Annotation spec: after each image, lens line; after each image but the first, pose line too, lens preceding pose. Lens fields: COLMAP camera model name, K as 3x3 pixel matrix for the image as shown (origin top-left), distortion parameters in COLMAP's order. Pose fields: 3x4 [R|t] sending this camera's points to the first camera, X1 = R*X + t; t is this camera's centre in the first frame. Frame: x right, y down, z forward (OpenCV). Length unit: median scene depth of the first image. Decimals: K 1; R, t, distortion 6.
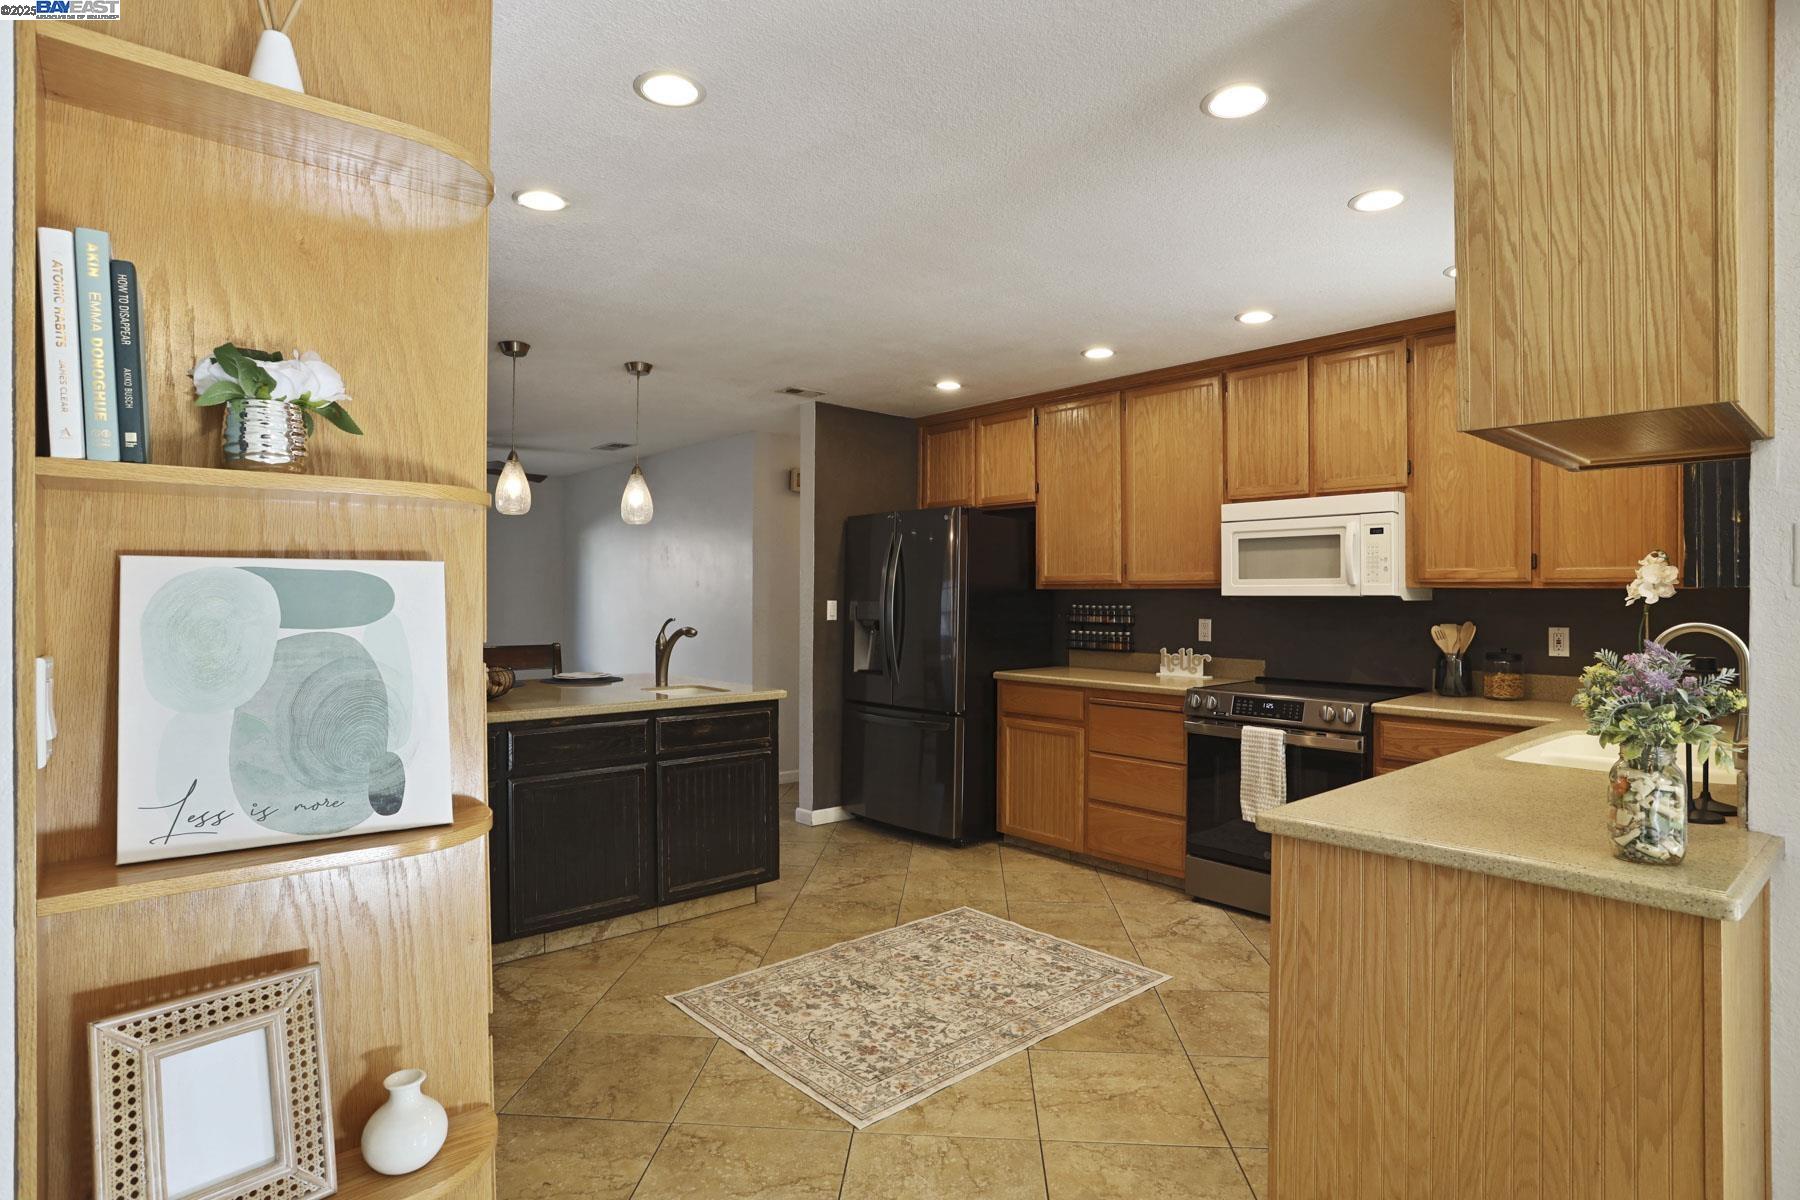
lens RADIAL K [[902.6, 0, 894.3], [0, 902.6, 596.2], [0, 0, 1]] dist [-0.061801, 0.023974]
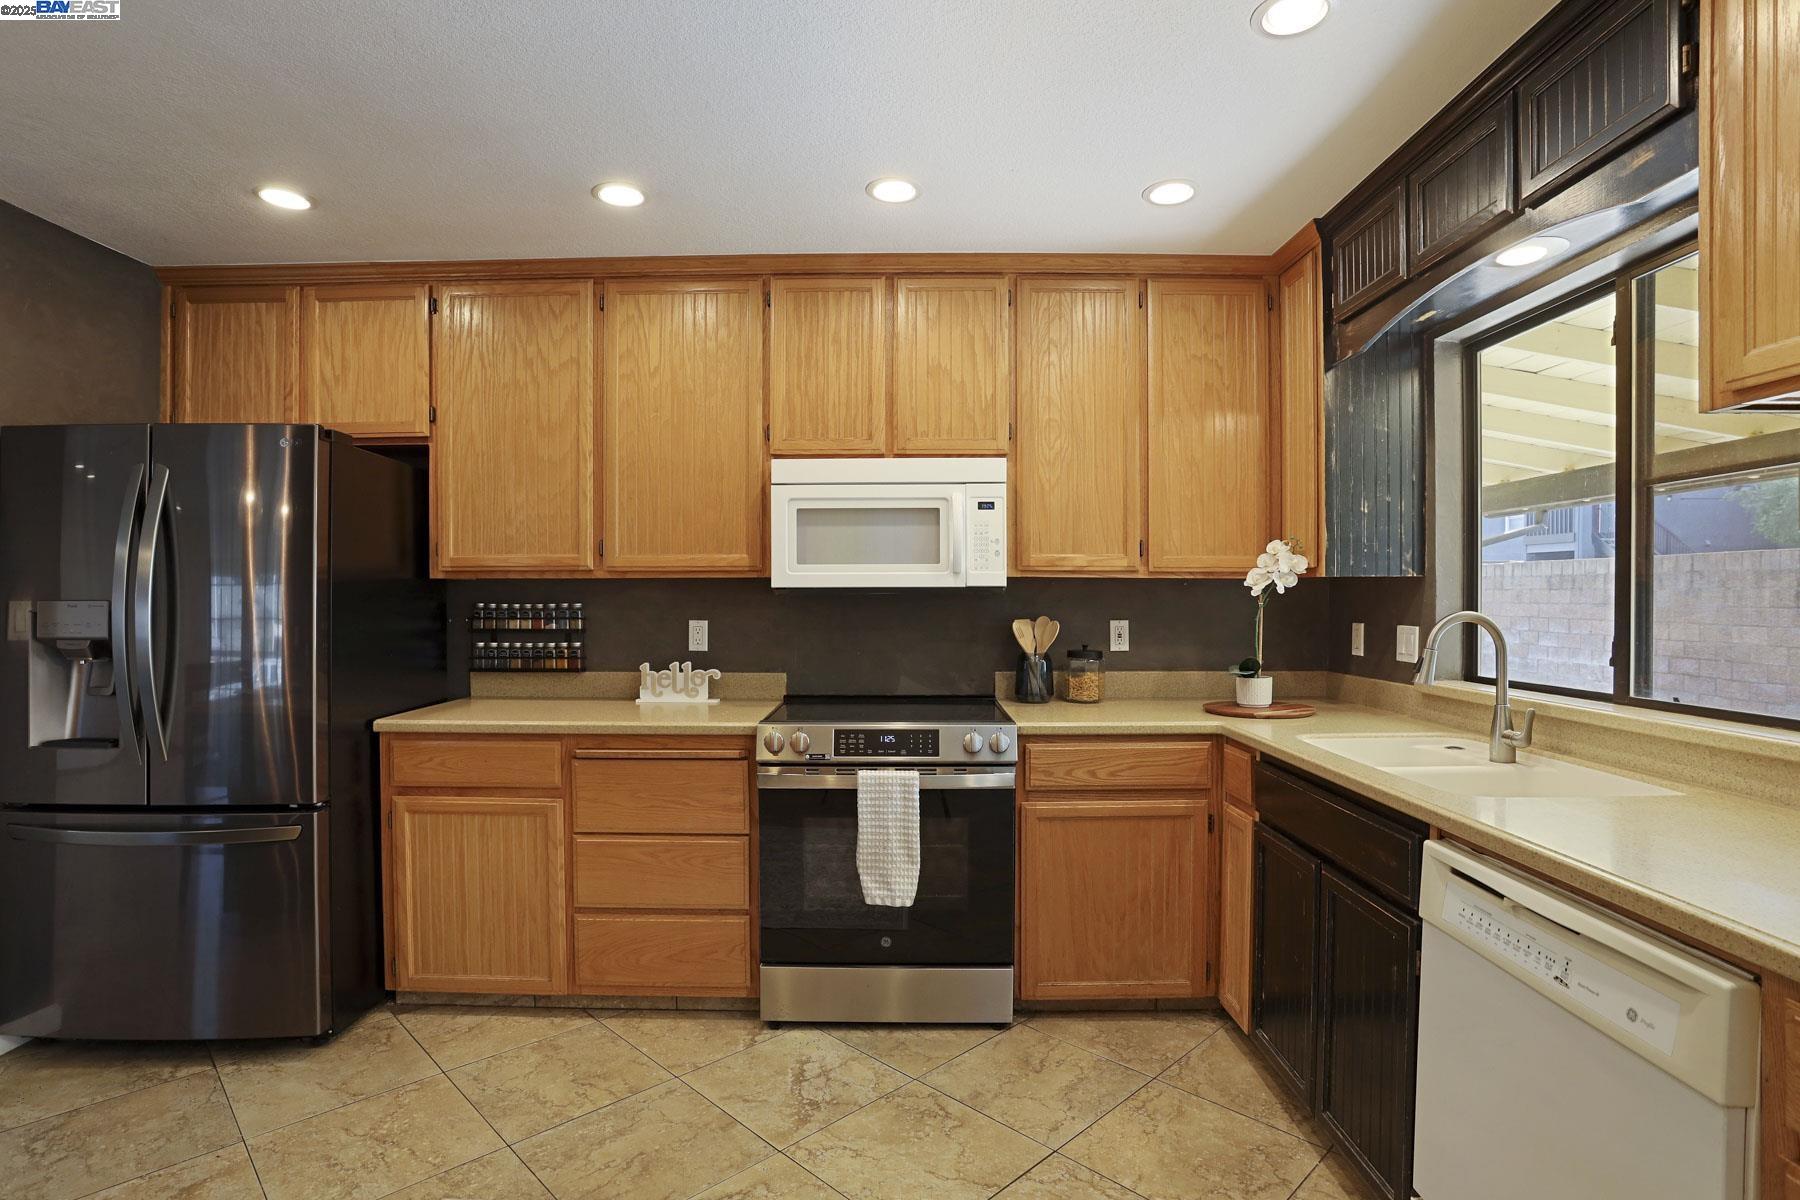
lens RADIAL K [[902.6, 0, 892.9], [0, 902.6, 607.0], [0, 0, 1]] dist [-0.061801, 0.023974]
pose [[0.668899, -0.015070, 0.743201, -0.112762], [0.004545, 0.999859, 0.016184, 0.004137], [-0.743339, -0.007448, 0.668873, 0.477804]]
